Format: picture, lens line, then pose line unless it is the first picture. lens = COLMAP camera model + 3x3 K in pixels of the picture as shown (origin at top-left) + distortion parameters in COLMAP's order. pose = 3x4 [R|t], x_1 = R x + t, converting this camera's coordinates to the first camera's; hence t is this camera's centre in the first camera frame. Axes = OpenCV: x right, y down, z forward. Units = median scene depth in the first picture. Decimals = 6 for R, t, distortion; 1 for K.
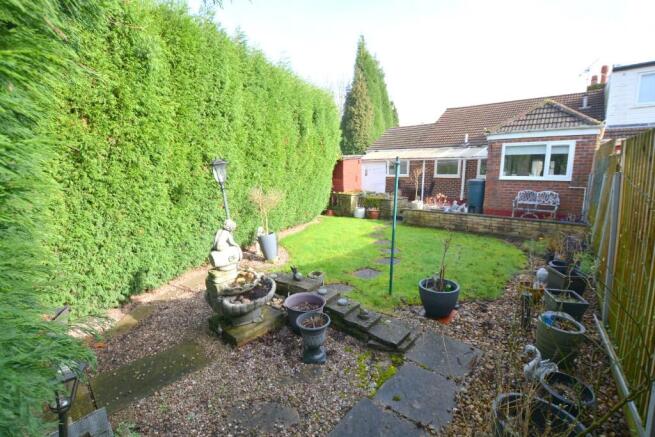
lens RADIAL K [[288.9, 0, 327.8], [0, 288.9, 218.9], [0, 0, 1]] dist [-0.031012, 0.000603]
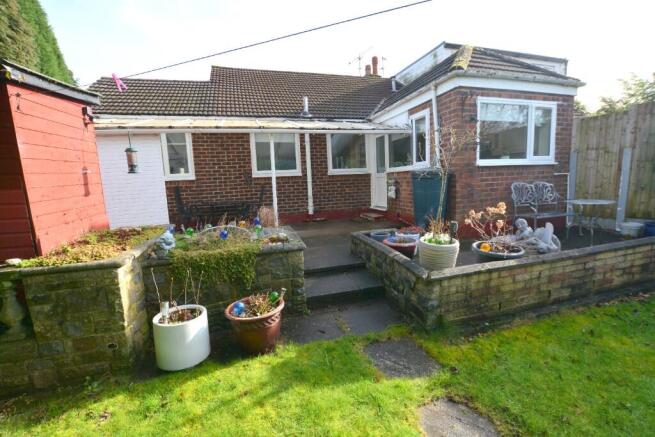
lens RADIAL K [[288.9, 0, 328.8], [0, 288.9, 216.0], [0, 0, 1]] dist [-0.031012, 0.000603]
pose [[0.528589, -0.136587, 0.837818, 0.004388], [0.173662, 0.983496, 0.050771, -0.122365], [-0.830925, 0.118660, 0.543585, 0.954534]]
